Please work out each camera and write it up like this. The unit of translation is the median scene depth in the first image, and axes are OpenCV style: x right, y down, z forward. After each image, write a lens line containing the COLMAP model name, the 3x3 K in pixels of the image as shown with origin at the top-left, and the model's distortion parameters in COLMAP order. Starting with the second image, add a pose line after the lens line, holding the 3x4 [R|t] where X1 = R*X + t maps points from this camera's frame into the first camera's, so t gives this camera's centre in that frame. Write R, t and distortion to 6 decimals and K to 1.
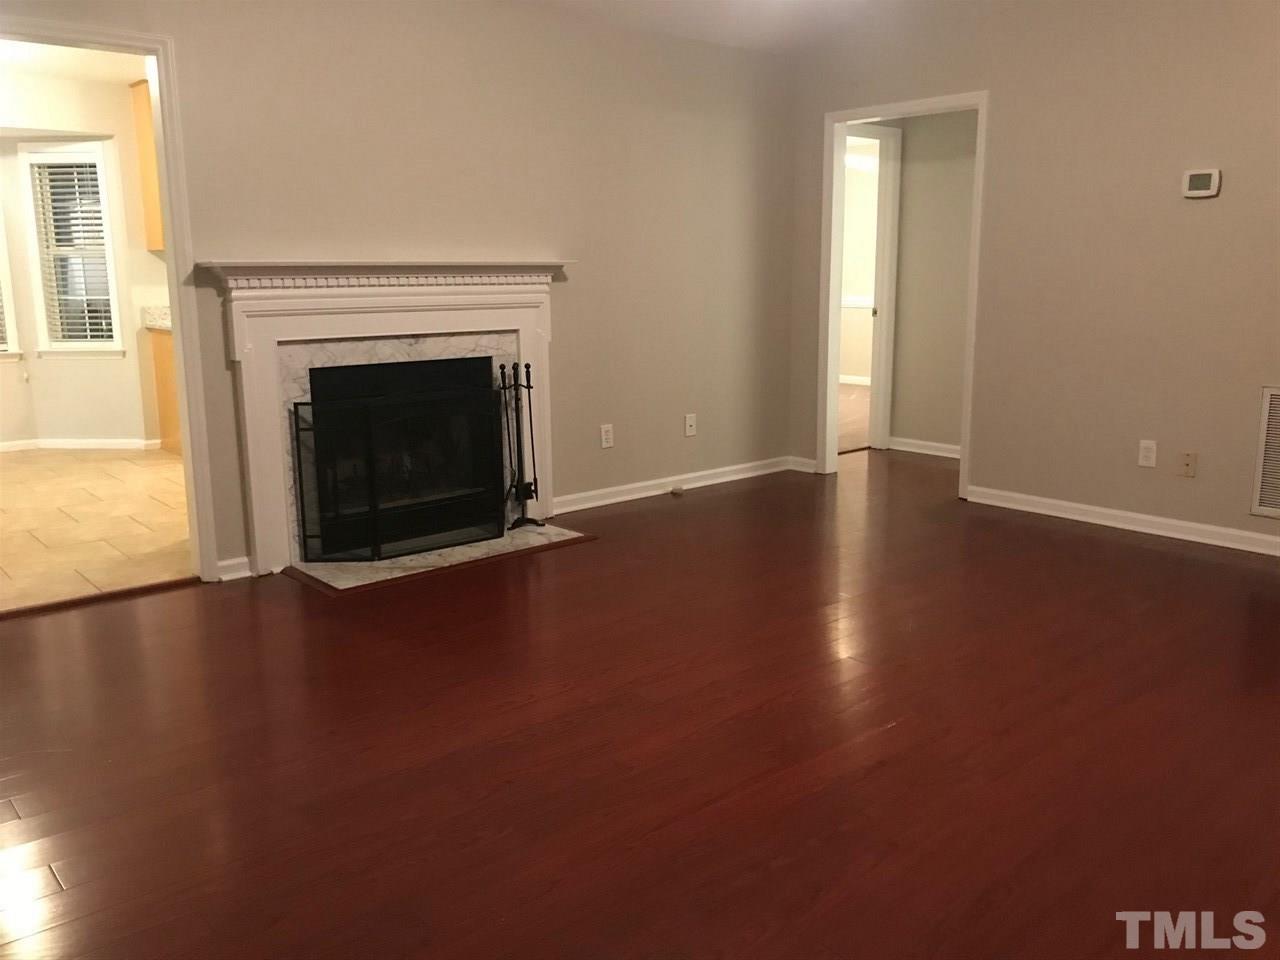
lens RADIAL K [[1058.0, 0, 627.8], [0, 1058.0, 479.0], [0, 0, 1]] dist [0.040024, -0.061429]
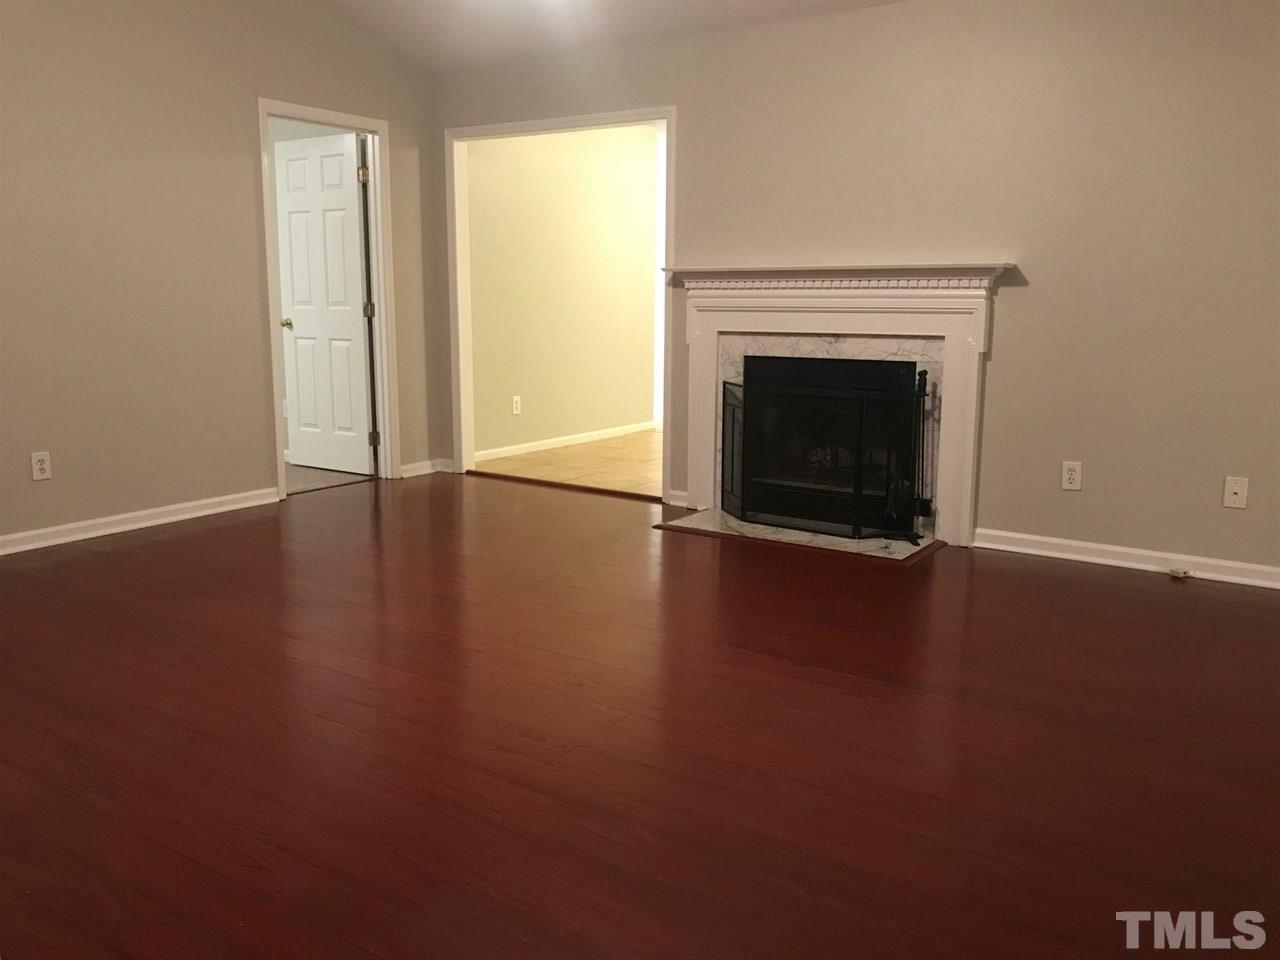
lens RADIAL K [[1058.0, 0, 635.7], [0, 1058.0, 480.2], [0, 0, 1]] dist [0.040024, -0.061429]
pose [[0.234528, 0.189080, -0.953543, 0.794422], [-0.180452, 0.972321, 0.148421, -0.114456], [0.955214, 0.137260, 0.262157, 0.543960]]
